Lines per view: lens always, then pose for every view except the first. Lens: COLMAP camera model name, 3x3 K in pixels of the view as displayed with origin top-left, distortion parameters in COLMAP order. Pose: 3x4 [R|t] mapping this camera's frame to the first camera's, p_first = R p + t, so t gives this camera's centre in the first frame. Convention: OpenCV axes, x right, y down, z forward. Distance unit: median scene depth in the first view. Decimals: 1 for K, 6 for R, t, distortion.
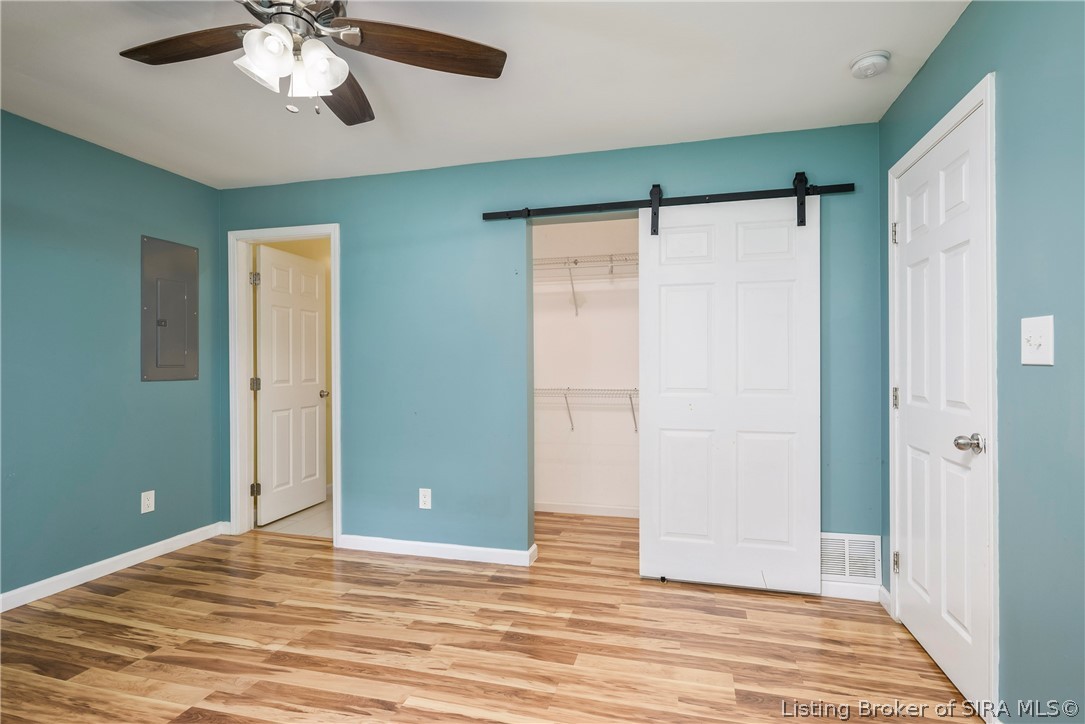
lens RADIAL K [[533.5, 0, 542.5], [0, 533.5, 362.0], [0, 0, 1]] dist [-0.004886, -0.001105]
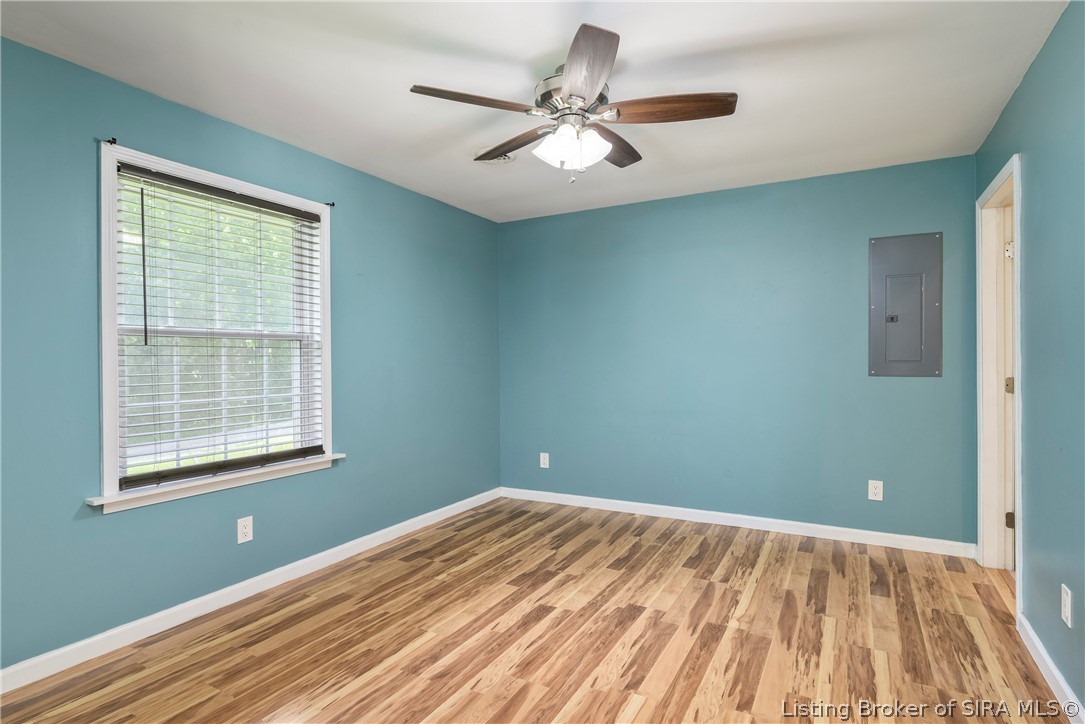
lens RADIAL K [[560.6, 0, 560.2], [0, 560.6, 356.1], [0, 0, 1]] dist [0.002732, -0.000177]
pose [[-0.208574, 0.001473, -0.978005, 0.563941], [0.008609, 0.999963, -0.000330, -0.009414], [0.977969, -0.008489, -0.208579, 0.740098]]
